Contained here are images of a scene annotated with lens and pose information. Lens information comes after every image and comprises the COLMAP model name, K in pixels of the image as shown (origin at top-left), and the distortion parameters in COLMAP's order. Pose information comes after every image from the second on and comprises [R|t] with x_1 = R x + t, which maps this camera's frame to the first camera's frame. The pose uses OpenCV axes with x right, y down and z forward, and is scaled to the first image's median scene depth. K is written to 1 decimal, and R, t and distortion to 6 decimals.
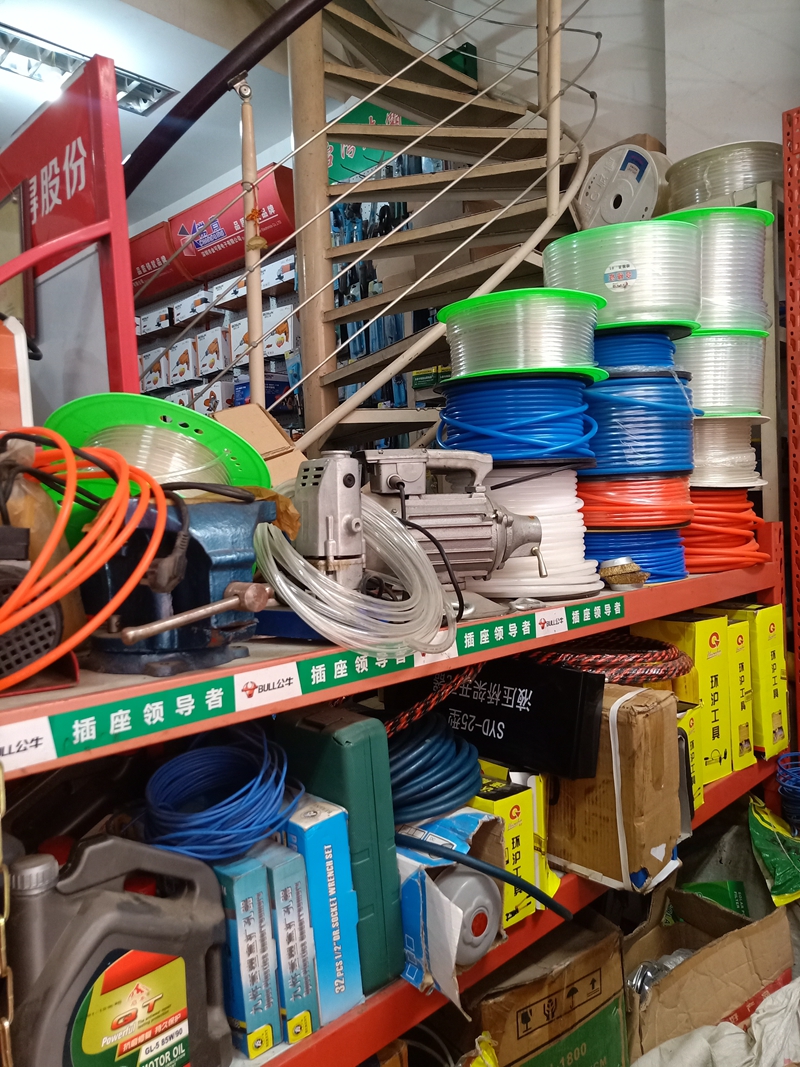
lens RADIAL K [[805.9, 0, 398.9], [0, 805.9, 527.3], [0, 0, 1]] dist [0.050525, -0.034355]
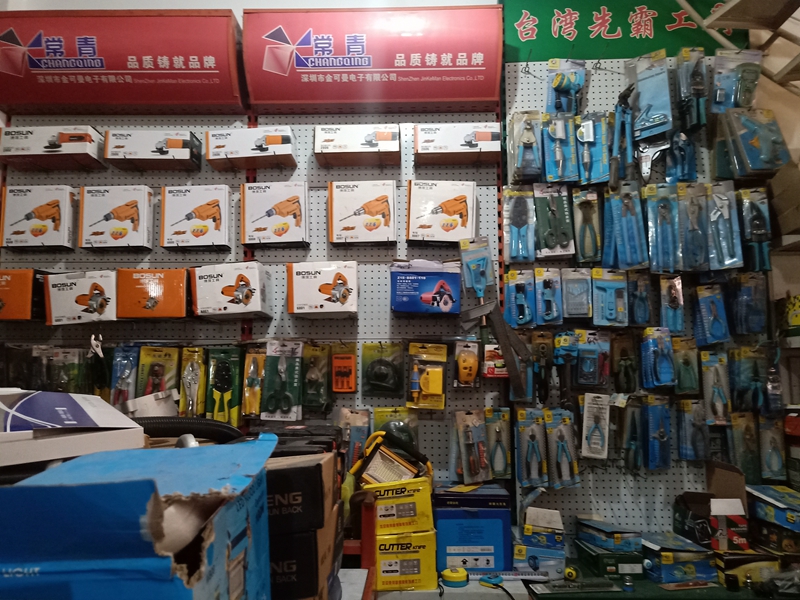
lens RADIAL K [[604.3, 0, 400.0], [0, 604.3, 300.0], [0, 0, 1]] dist [0.050525, -0.034355]
pose [[0.708931, 0.144397, 0.690338, -0.501929], [0.006848, 0.977361, -0.211466, -0.042134], [-0.705245, 0.154642, 0.691893, 0.603409]]
